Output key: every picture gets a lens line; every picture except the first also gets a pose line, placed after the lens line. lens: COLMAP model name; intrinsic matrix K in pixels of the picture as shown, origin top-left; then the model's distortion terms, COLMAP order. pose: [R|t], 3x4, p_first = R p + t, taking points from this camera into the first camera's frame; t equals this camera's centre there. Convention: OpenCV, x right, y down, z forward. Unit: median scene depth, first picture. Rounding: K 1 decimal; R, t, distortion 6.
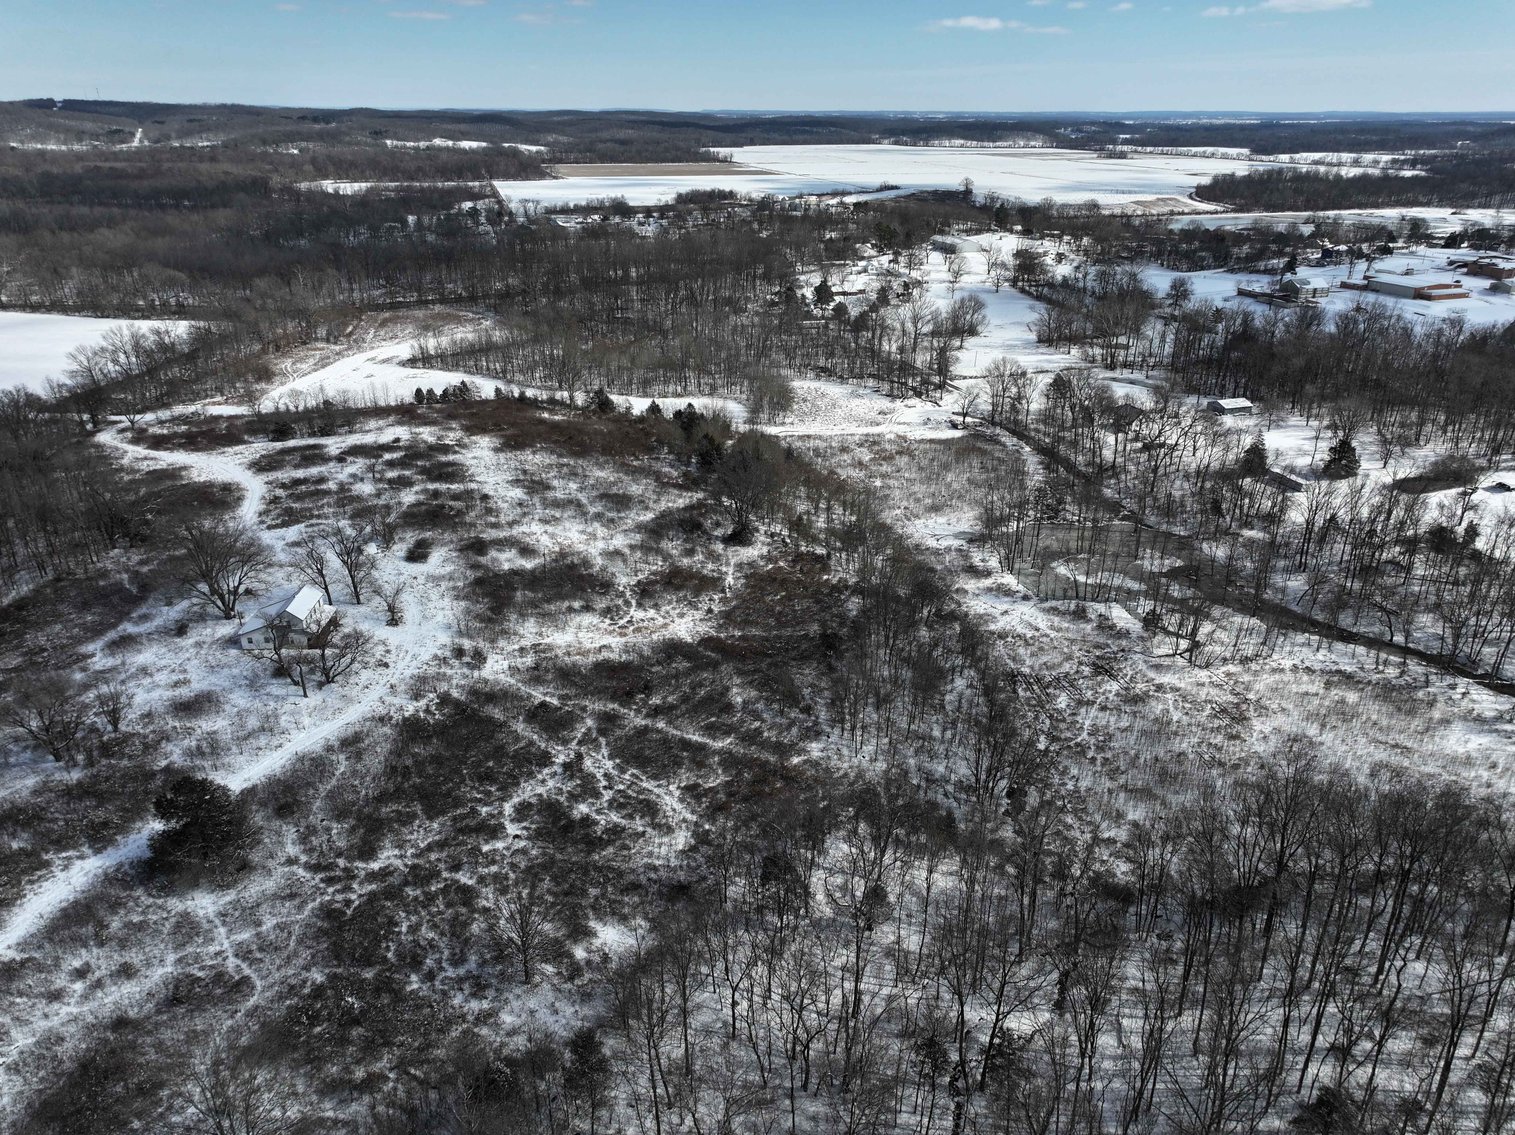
lens RADIAL K [[1063.4, 0, 756.5], [0, 1063.4, 570.2], [0, 0, 1]] dist [-0.003094, 0.020197]
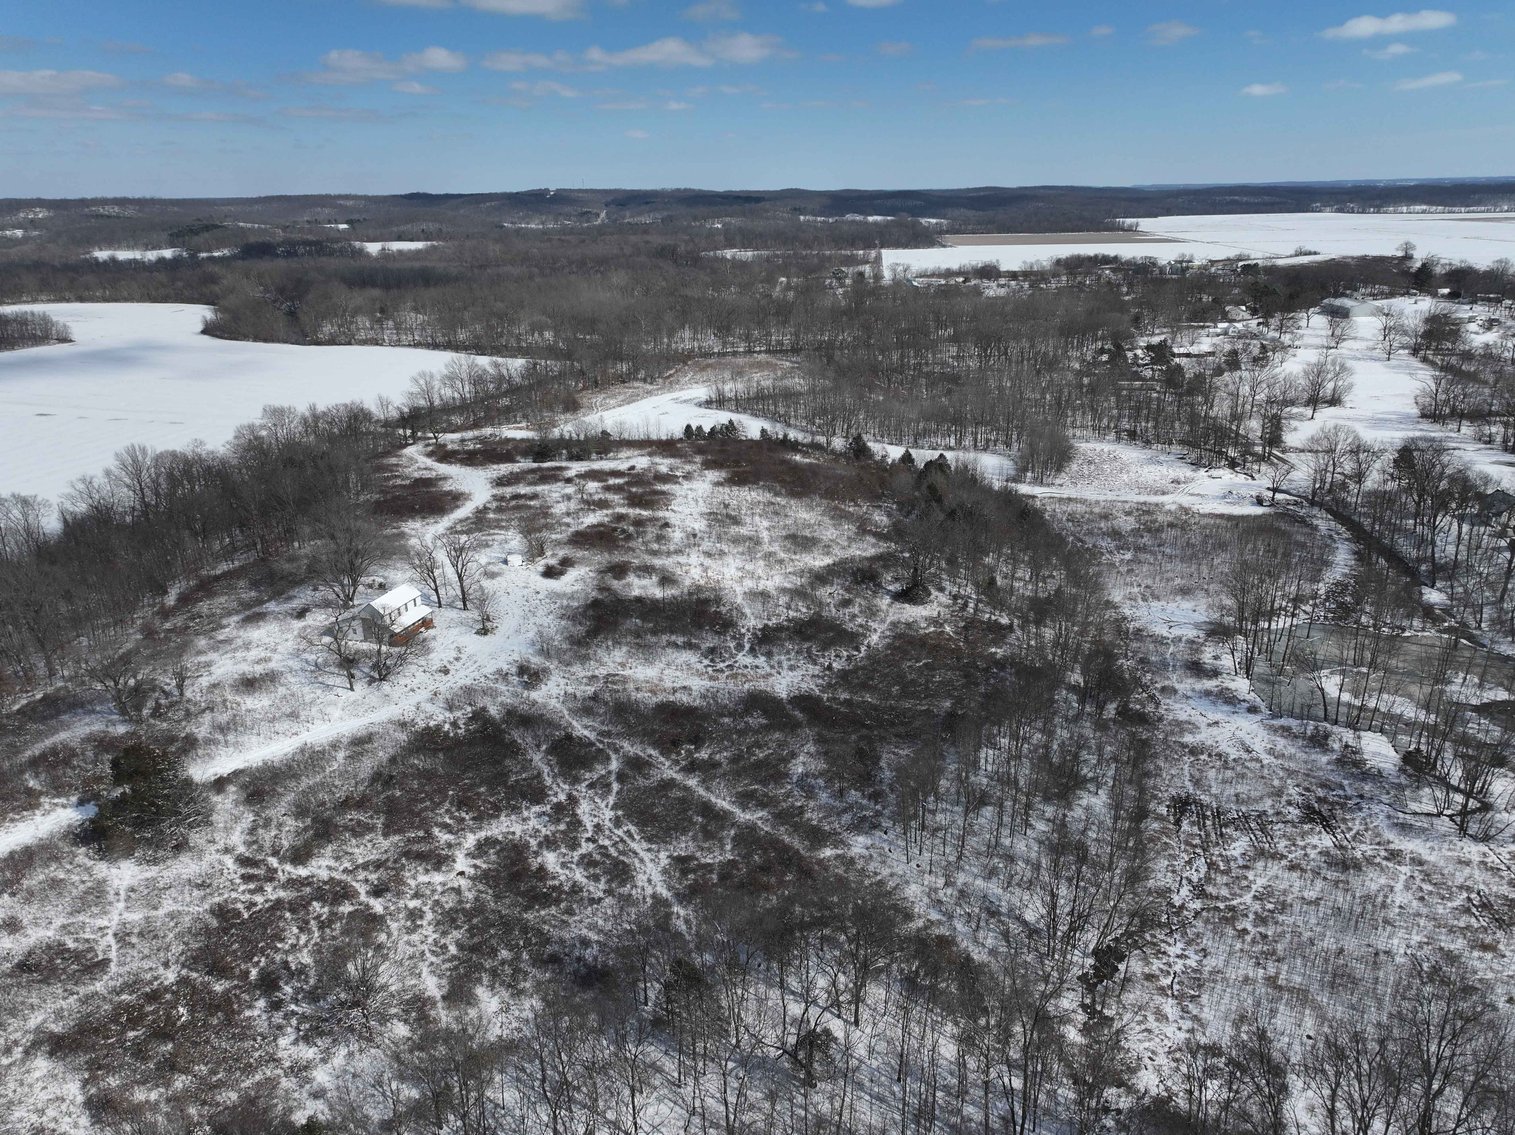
lens RADIAL K [[1063.4, 0, 761.2], [0, 1063.4, 563.3], [0, 0, 1]] dist [-0.003094, 0.020197]
pose [[0.932028, 0.099432, -0.348477, 0.167317], [-0.124191, 0.991029, -0.049385, 0.002612], [0.340441, 0.089305, 0.936015, 0.126588]]
